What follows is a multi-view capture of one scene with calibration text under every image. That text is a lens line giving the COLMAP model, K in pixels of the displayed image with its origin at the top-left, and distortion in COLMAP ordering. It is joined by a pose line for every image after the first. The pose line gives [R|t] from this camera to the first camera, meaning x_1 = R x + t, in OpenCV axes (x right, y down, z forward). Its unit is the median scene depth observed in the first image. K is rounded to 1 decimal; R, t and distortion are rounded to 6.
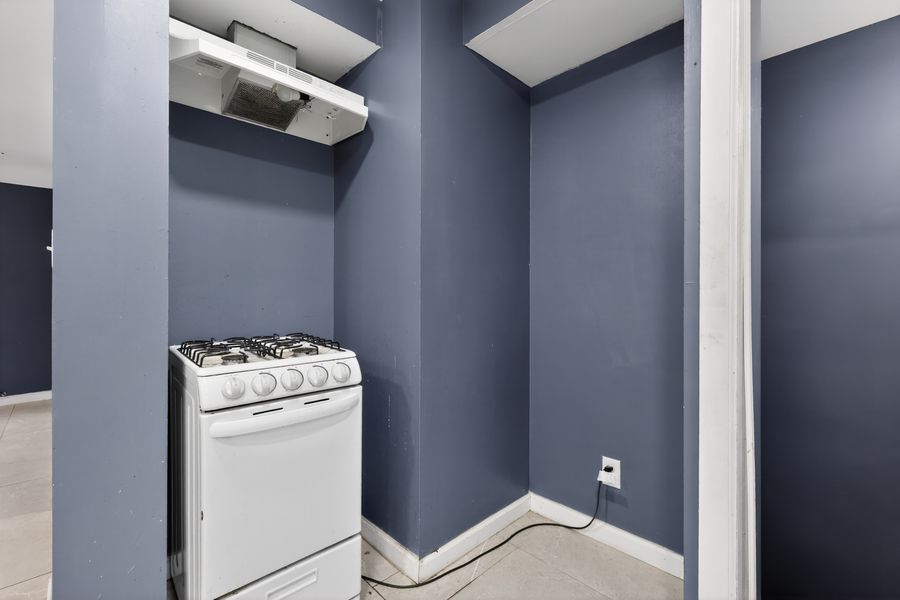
lens RADIAL K [[395.0, 0, 453.1], [0, 395.0, 296.9], [0, 0, 1]] dist [-0.000827, 0.006655]
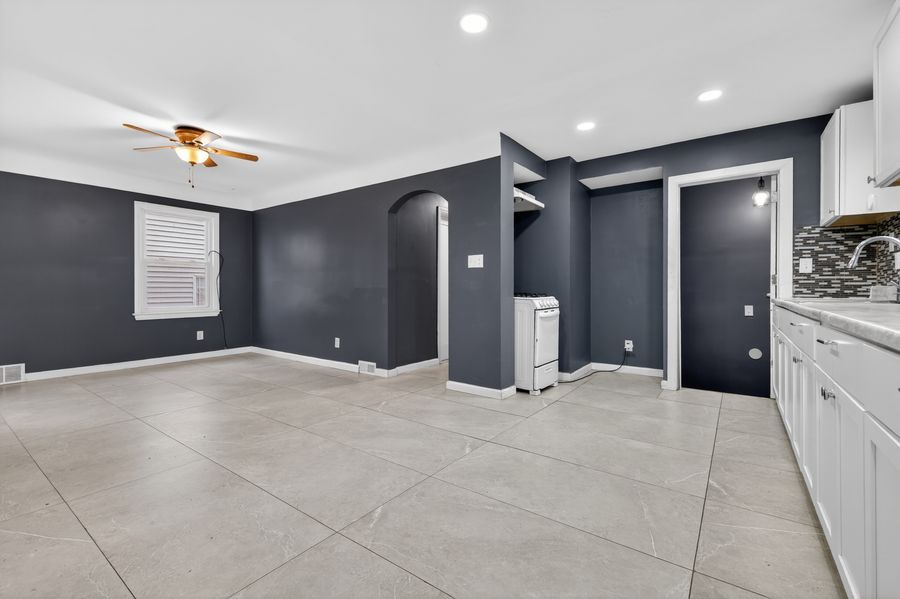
lens RADIAL K [[395.0, 0, 453.1], [0, 395.0, 296.4], [0, 0, 1]] dist [-0.000827, 0.006655]
pose [[0.986268, -0.008493, 0.164935, -1.159771], [0.005815, 0.999843, 0.016715, 0.068377], [-0.165051, -0.015527, 0.986163, -1.363585]]
